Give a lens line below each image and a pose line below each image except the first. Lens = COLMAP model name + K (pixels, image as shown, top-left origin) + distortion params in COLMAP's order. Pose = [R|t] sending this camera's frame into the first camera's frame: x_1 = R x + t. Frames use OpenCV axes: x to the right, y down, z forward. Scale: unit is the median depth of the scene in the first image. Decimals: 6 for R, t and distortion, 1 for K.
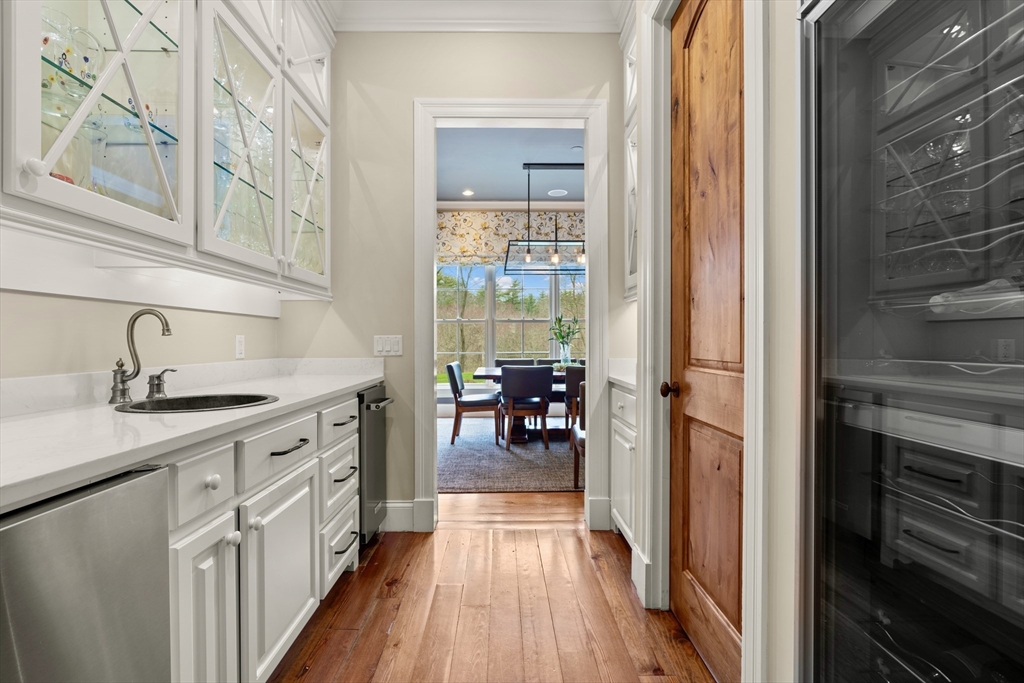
lens RADIAL K [[475.1, 0, 512.7], [0, 475.1, 339.2], [0, 0, 1]] dist [0.000884, 0.000036]
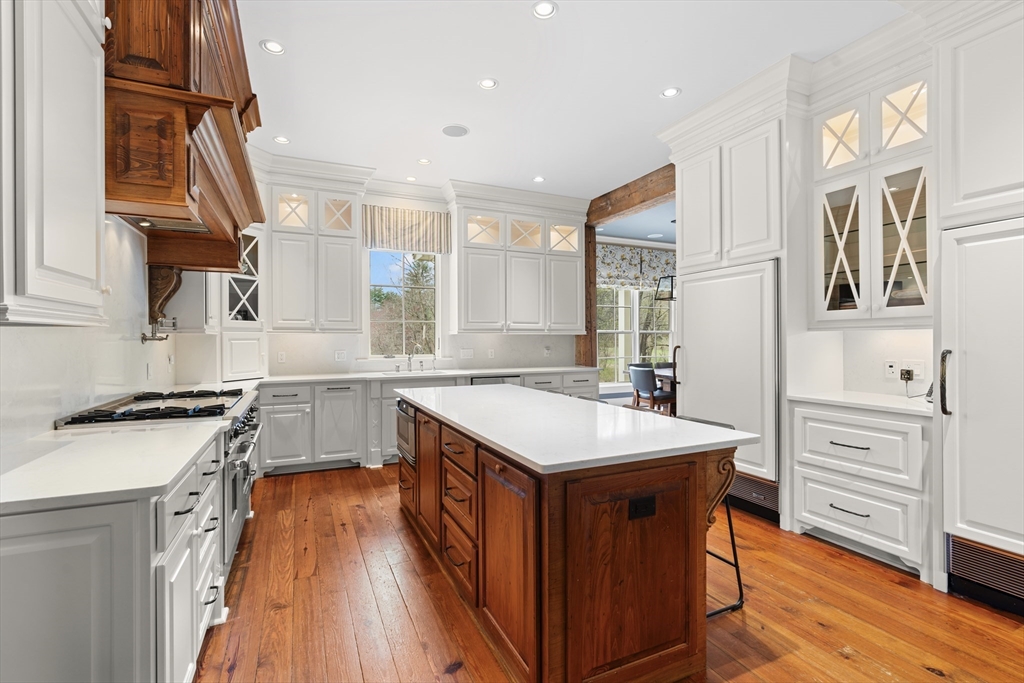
lens RADIAL K [[457.5, 0, 503.4], [0, 457.5, 338.5], [0, 0, 1]] dist [-0.014449, 0.004764]
pose [[0.918641, -0.003446, 0.395079, -0.855386], [0.005859, 0.999971, -0.004902, -0.014407], [-0.395050, 0.006818, 0.918634, -0.016508]]
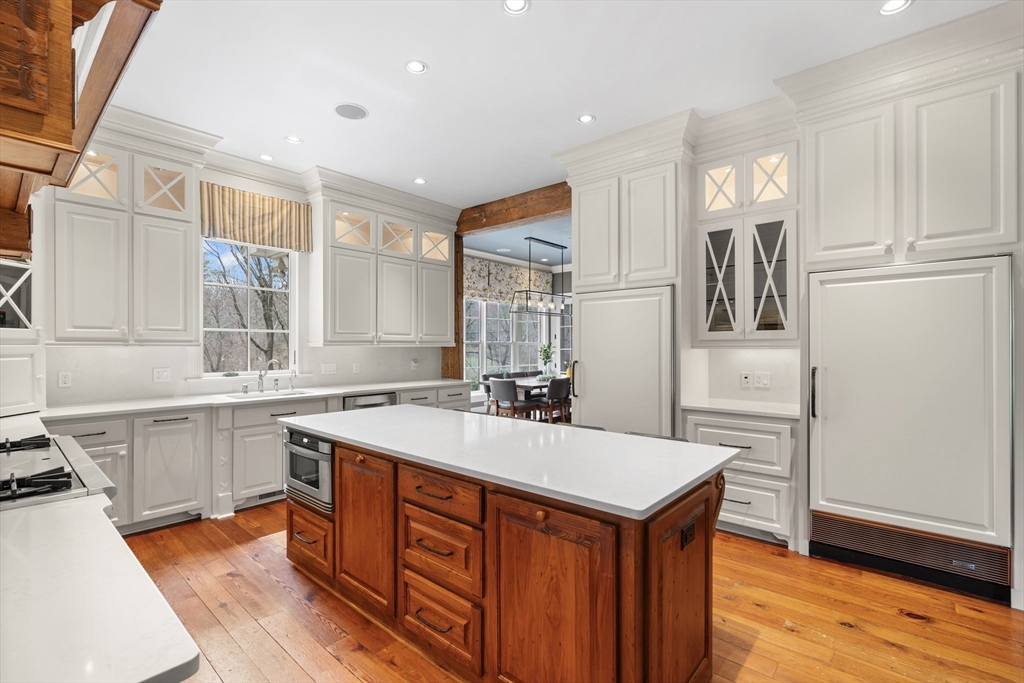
lens RADIAL K [[457.5, 0, 506.2], [0, 457.5, 344.9], [0, 0, 1]] dist [-0.014449, 0.004764]
pose [[0.677245, -0.000096, 0.735758, -0.938082], [0.003912, 0.999986, -0.003470, -0.026318], [-0.735748, 0.005229, 0.677236, 0.087842]]
